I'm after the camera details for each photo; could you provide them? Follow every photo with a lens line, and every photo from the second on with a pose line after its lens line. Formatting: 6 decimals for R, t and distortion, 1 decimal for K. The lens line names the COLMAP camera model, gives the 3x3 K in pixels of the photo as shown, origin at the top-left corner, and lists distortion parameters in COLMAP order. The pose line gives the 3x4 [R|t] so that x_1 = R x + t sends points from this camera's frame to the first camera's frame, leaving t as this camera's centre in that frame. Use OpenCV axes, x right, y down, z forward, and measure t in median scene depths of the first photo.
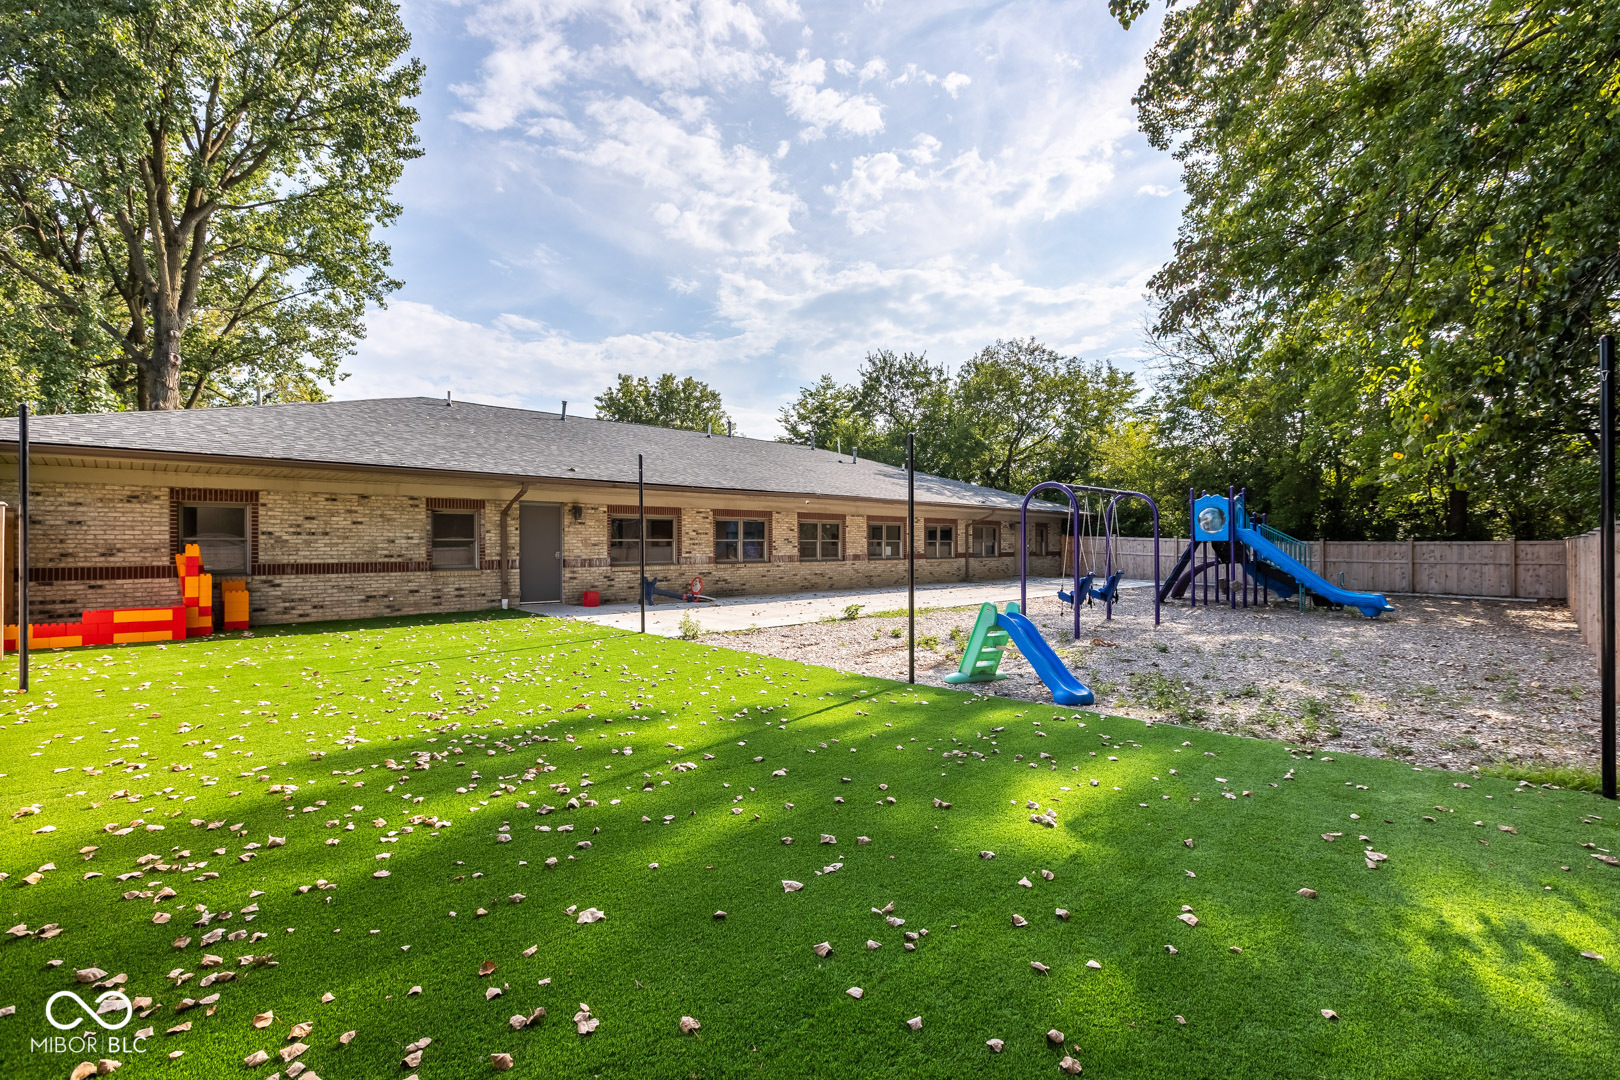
lens RADIAL K [[734.3, 0, 811.0], [0, 734.3, 537.8], [0, 0, 1]] dist [-0.003551, 0.003534]
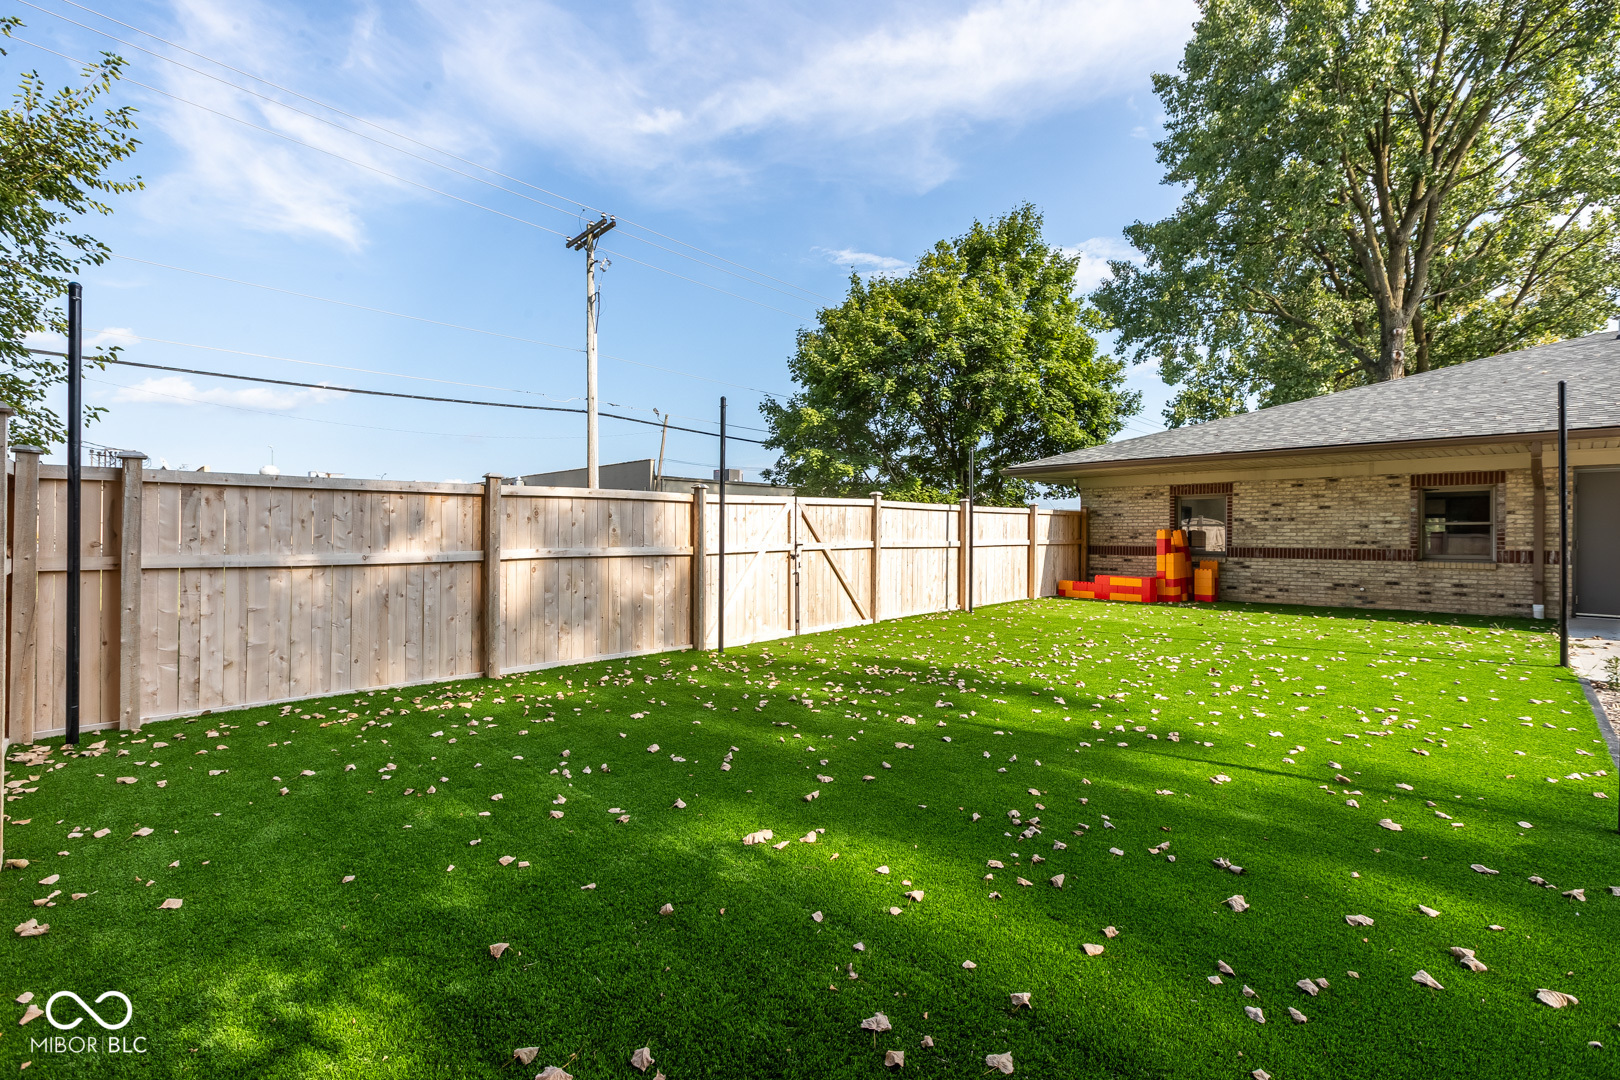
lens RADIAL K [[734.3, 0, 810.1], [0, 734.3, 540.6], [0, 0, 1]] dist [-0.003551, 0.003534]
pose [[-0.006662, 0.008612, -0.999941, 0.362620], [0.005109, 0.999950, 0.008578, 0.011939], [0.999965, -0.005052, -0.006705, 0.335050]]
